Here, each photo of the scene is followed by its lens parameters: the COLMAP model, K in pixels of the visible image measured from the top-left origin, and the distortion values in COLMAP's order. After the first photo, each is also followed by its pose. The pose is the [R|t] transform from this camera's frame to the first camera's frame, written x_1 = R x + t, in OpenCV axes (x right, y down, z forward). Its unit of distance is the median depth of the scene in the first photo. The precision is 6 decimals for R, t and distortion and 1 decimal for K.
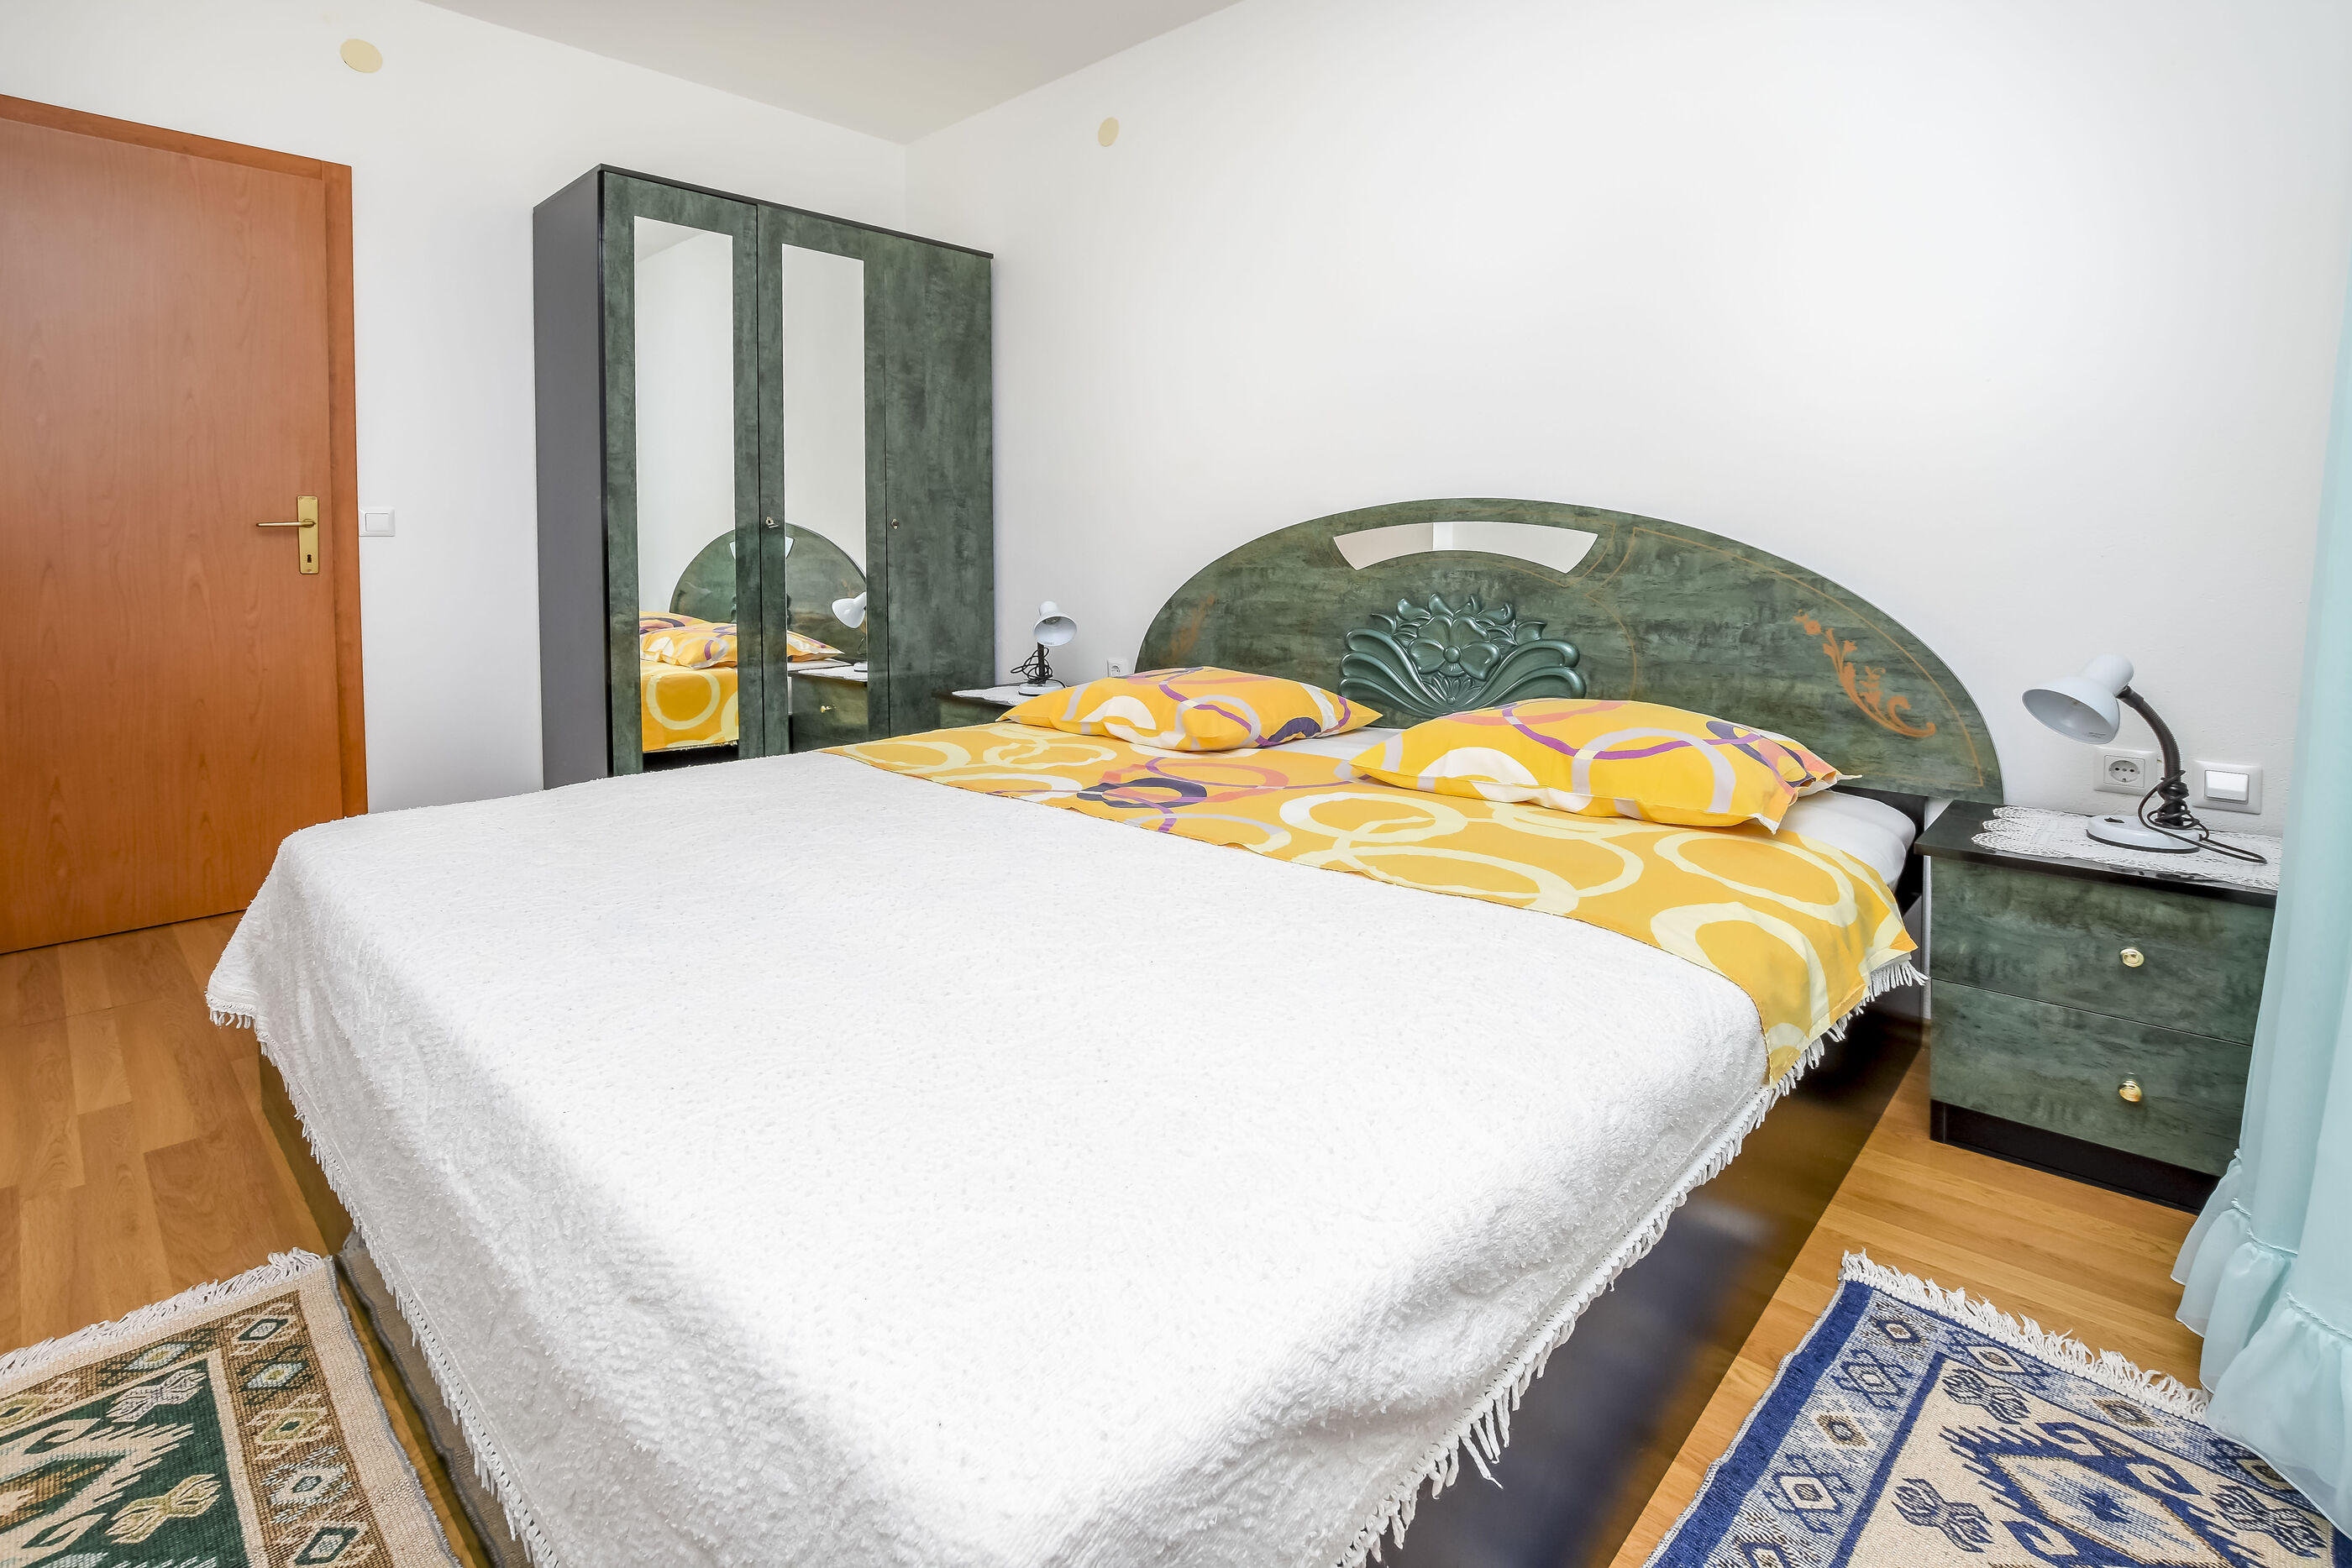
lens RADIAL K [[1038.0, 0, 1182.4], [0, 1038.0, 779.6], [0, 0, 1]] dist [-0.030154, 0.003260]
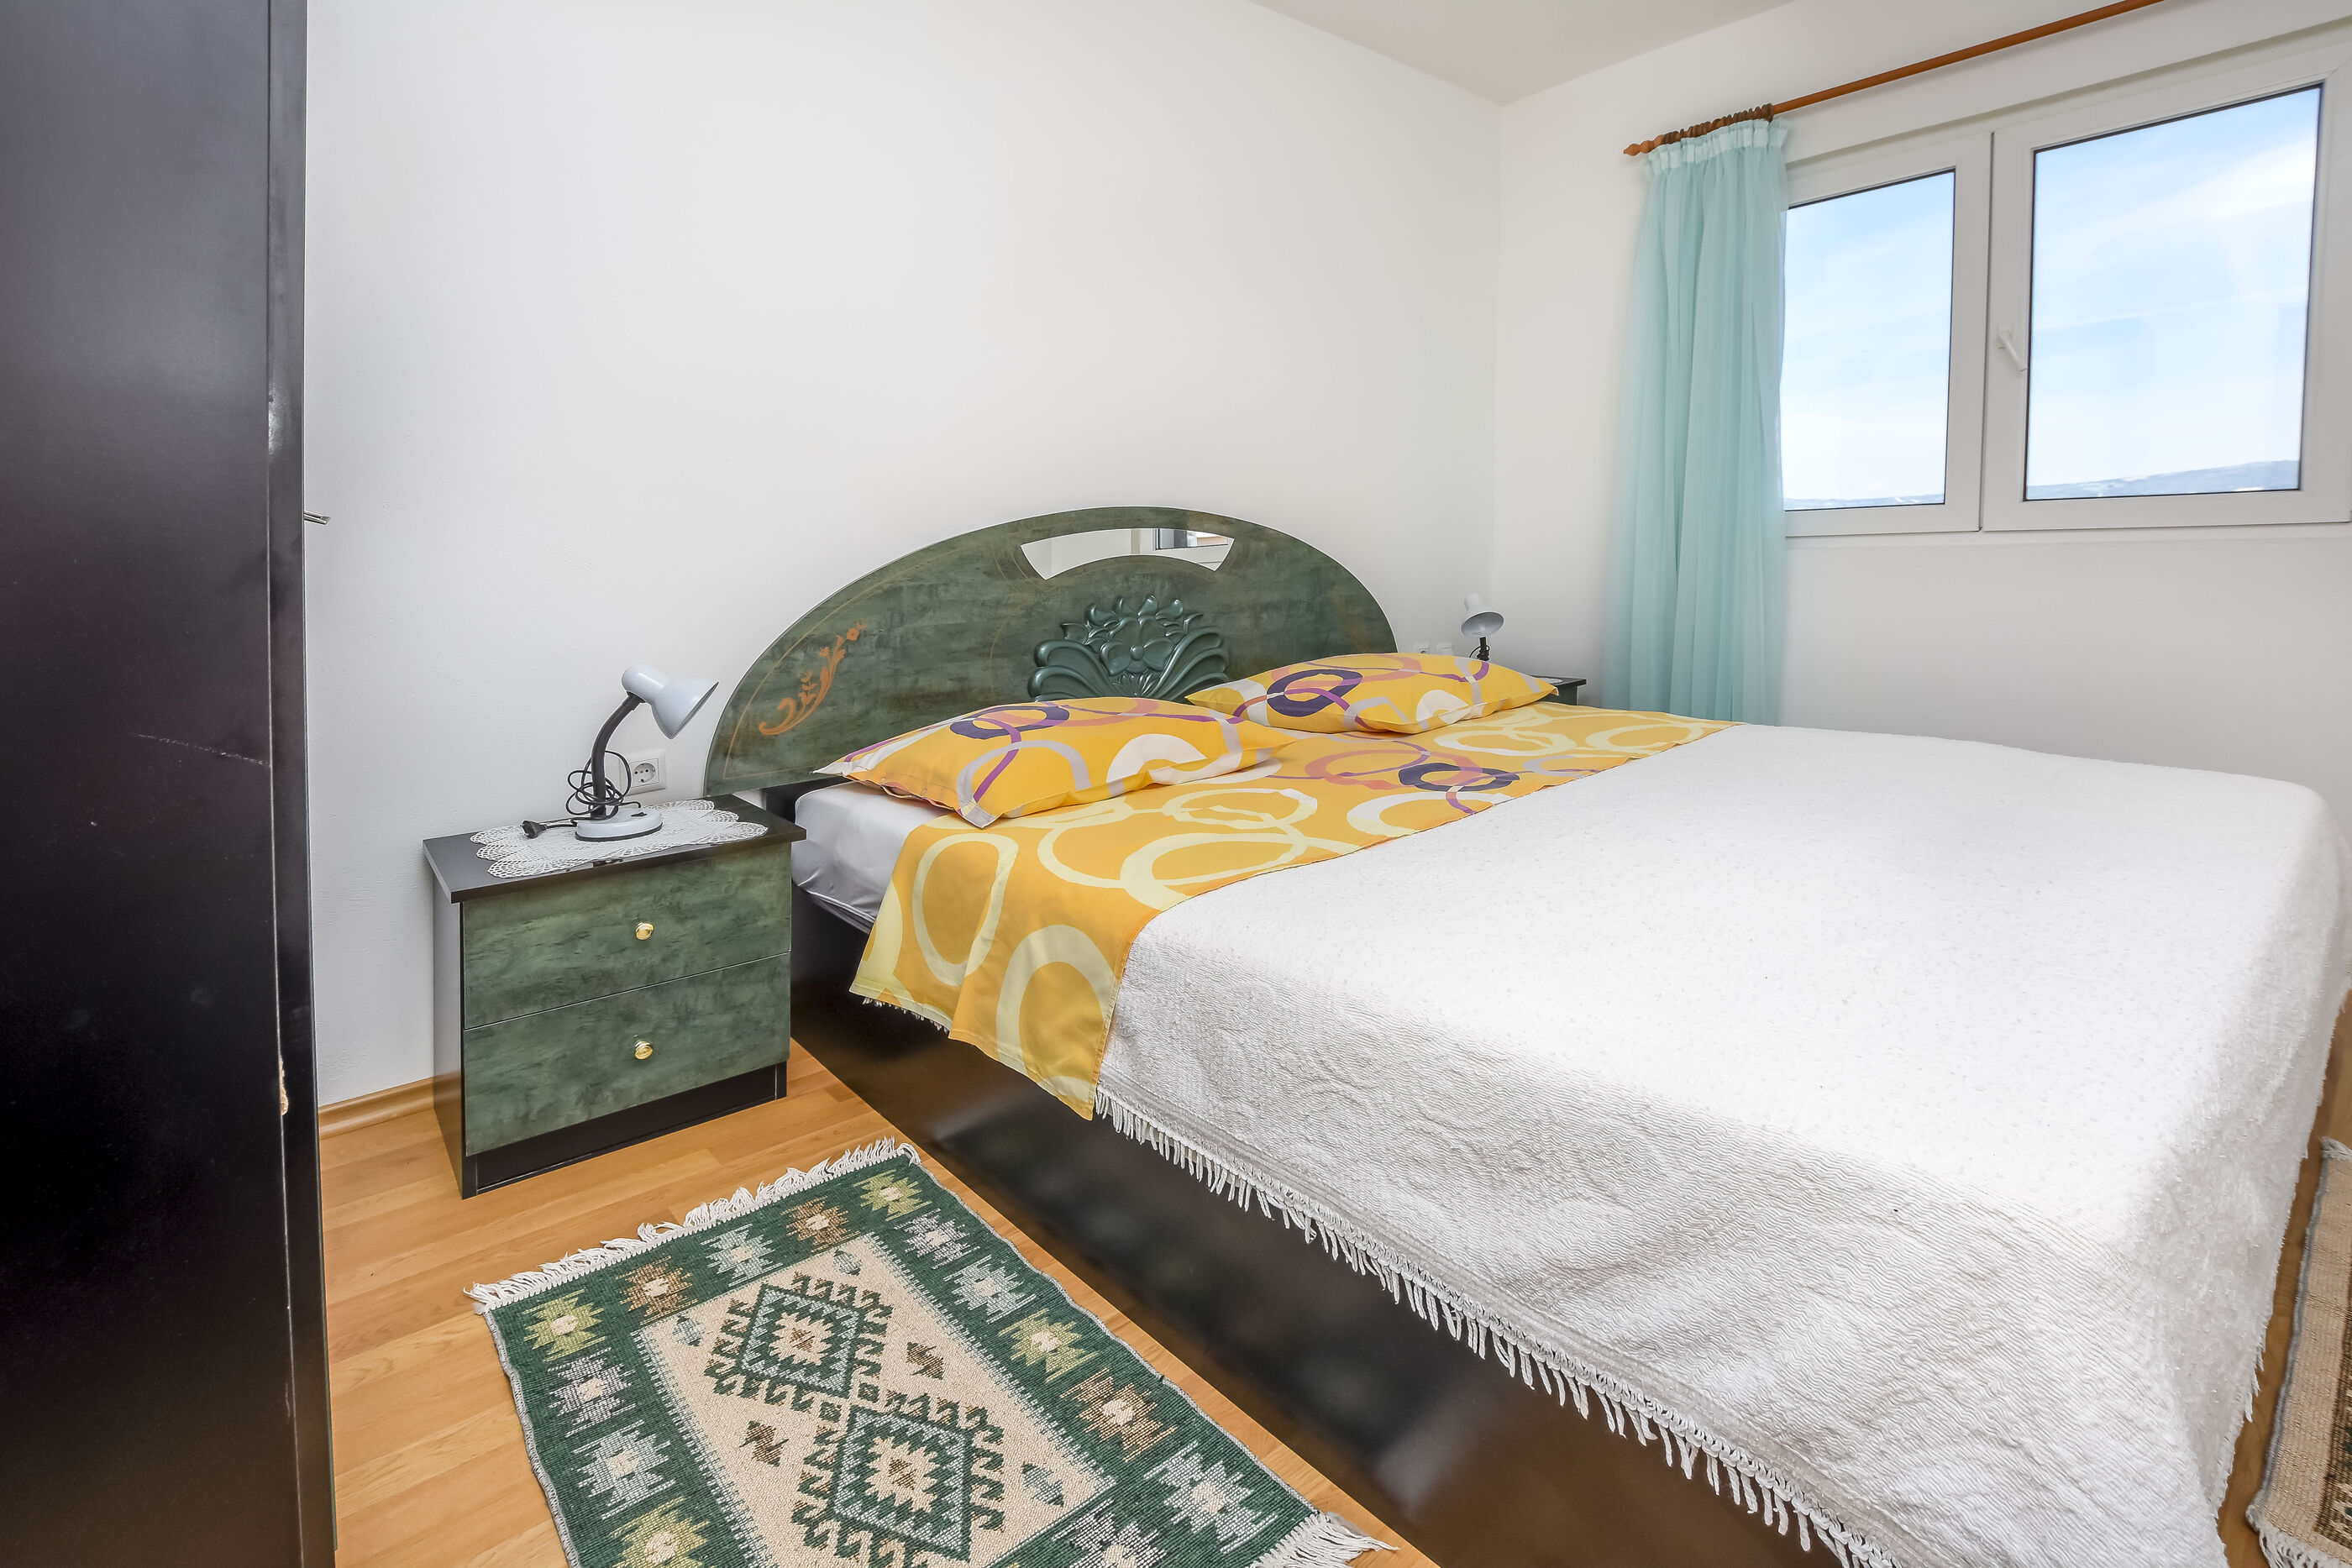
lens RADIAL K [[1038.0, 0, 1182.4], [0, 1038.0, 779.6], [0, 0, 1]] dist [-0.030154, 0.003260]
pose [[0.155915, -0.214076, 0.964294, -0.753345], [0.246688, 0.953737, 0.171846, -0.159620], [-0.956470, 0.211087, 0.201512, 0.727304]]
